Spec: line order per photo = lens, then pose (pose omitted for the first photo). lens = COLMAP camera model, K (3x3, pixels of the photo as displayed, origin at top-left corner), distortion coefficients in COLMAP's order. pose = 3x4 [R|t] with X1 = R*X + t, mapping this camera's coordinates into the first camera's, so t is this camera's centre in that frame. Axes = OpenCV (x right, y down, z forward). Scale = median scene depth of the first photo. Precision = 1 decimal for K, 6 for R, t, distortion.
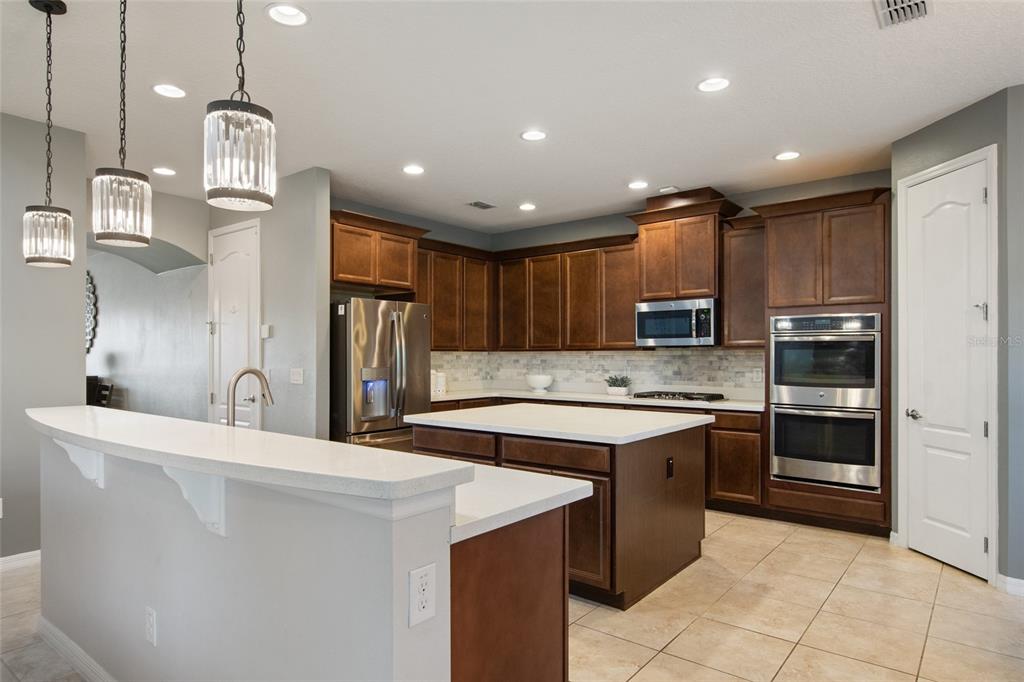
lens RADIAL K [[606.6, 0, 513.5], [0, 606.6, 349.3], [0, 0, 1]] dist [-0.002116, -0.000863]
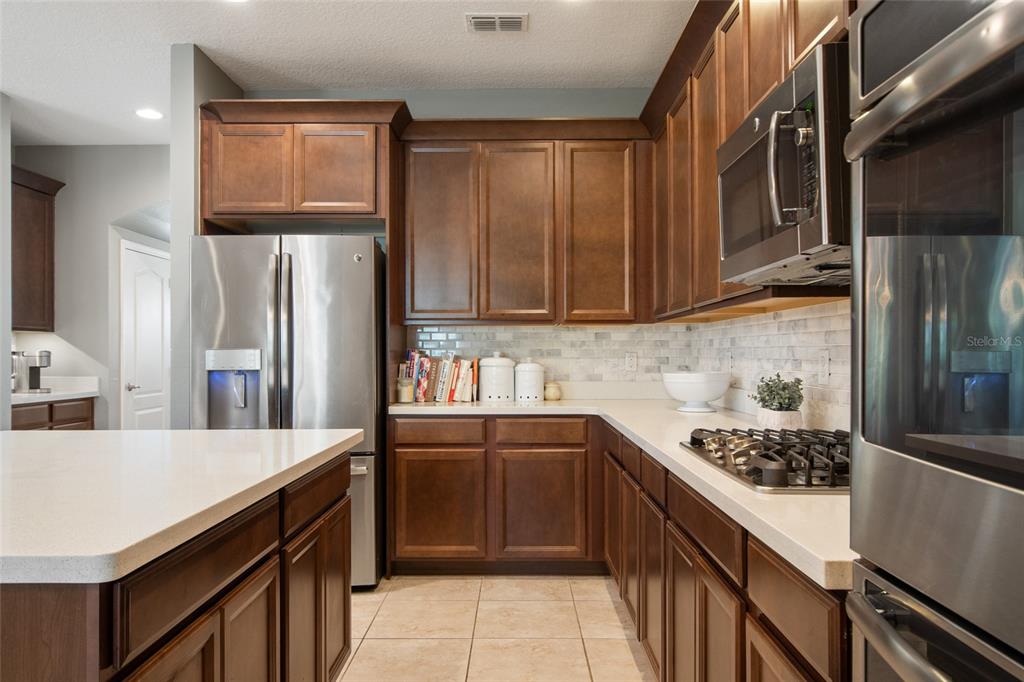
lens RADIAL K [[724.2, 0, 512.3], [0, 724.2, 345.6], [0, 0, 1]] dist [0.021495, -0.009738]
pose [[0.613118, -0.010664, -0.789919, 0.409656], [0.012685, 0.999913, -0.003653, 0.025856], [0.789889, -0.007781, 0.613200, 0.634425]]
